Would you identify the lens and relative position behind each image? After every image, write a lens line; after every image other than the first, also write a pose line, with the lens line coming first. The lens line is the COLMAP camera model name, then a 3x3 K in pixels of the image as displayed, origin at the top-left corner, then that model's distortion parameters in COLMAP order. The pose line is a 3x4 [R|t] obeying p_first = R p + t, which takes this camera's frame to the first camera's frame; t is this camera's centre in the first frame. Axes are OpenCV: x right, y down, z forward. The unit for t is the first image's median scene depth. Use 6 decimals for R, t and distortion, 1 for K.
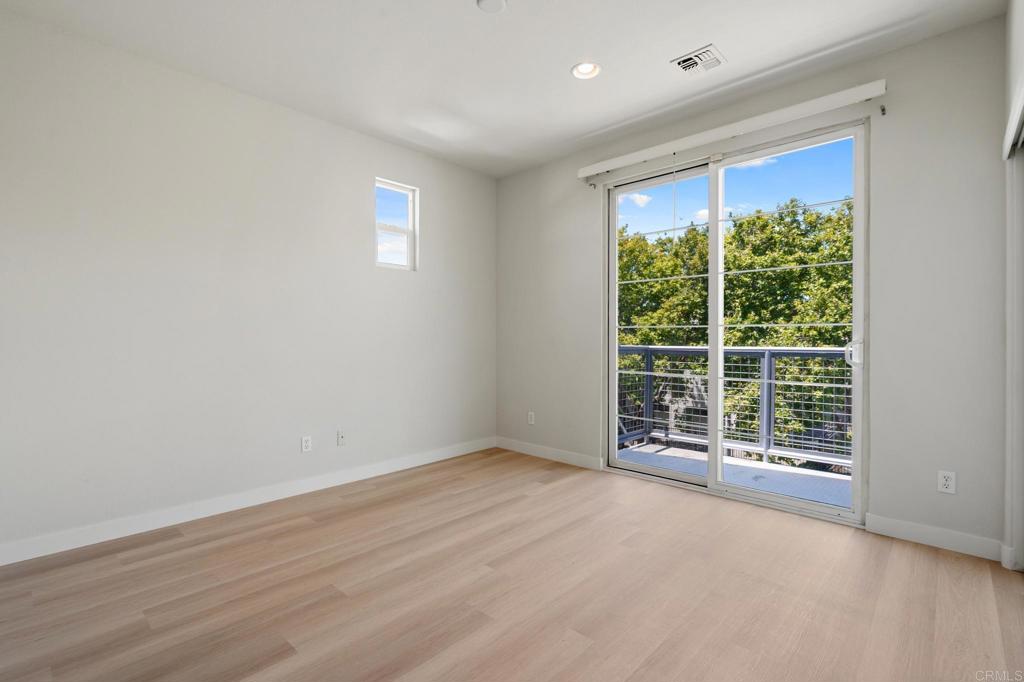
lens RADIAL K [[475.0, 0, 505.2], [0, 475.0, 343.1], [0, 0, 1]] dist [-0.007395, 0.003227]
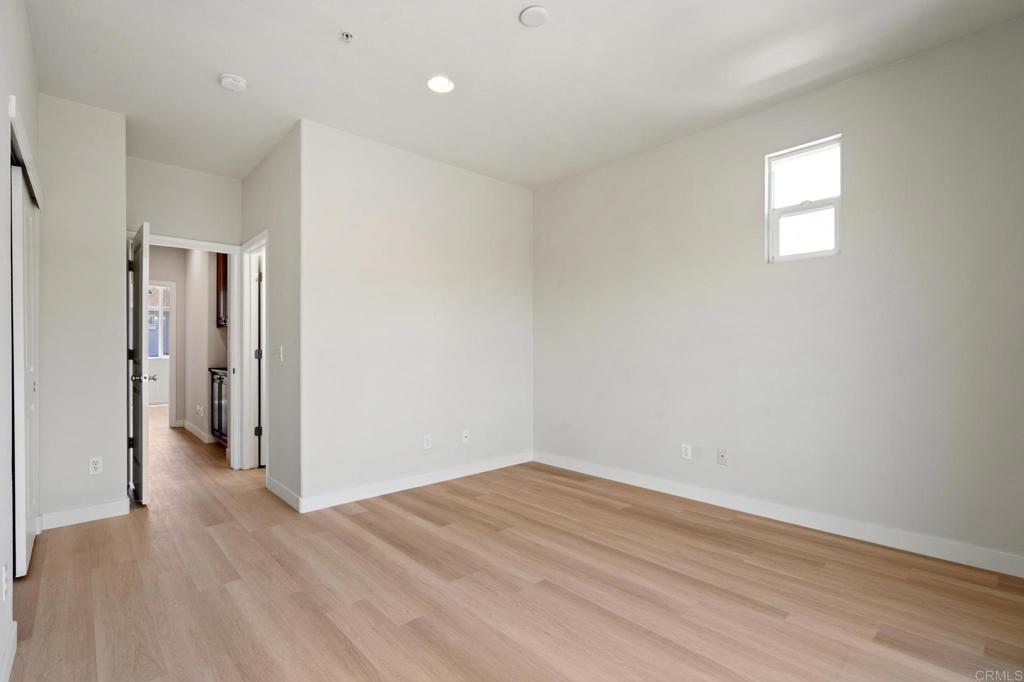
lens RADIAL K [[475.0, 0, 509.0], [0, 475.0, 348.1], [0, 0, 1]] dist [-0.007395, 0.003227]
pose [[-0.075497, -0.002329, -0.997143, 0.686208], [-0.009975, 0.999949, -0.001581, -0.009211], [0.997096, 0.009827, -0.075517, 0.721681]]
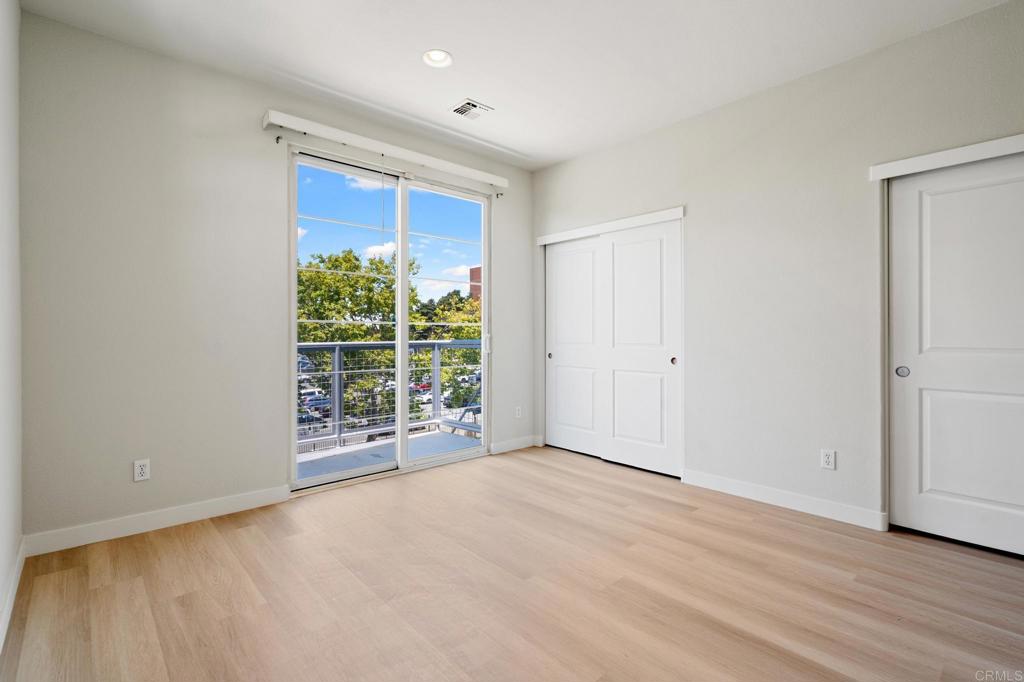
lens RADIAL K [[475.0, 0, 511.4], [0, 475.0, 333.8], [0, 0, 1]] dist [-0.007395, 0.003227]
pose [[0.070486, 0.001701, 0.997511, -0.693013], [0.013038, 0.999912, -0.002627, -0.004011], [-0.997428, 0.013191, 0.070457, 0.691030]]
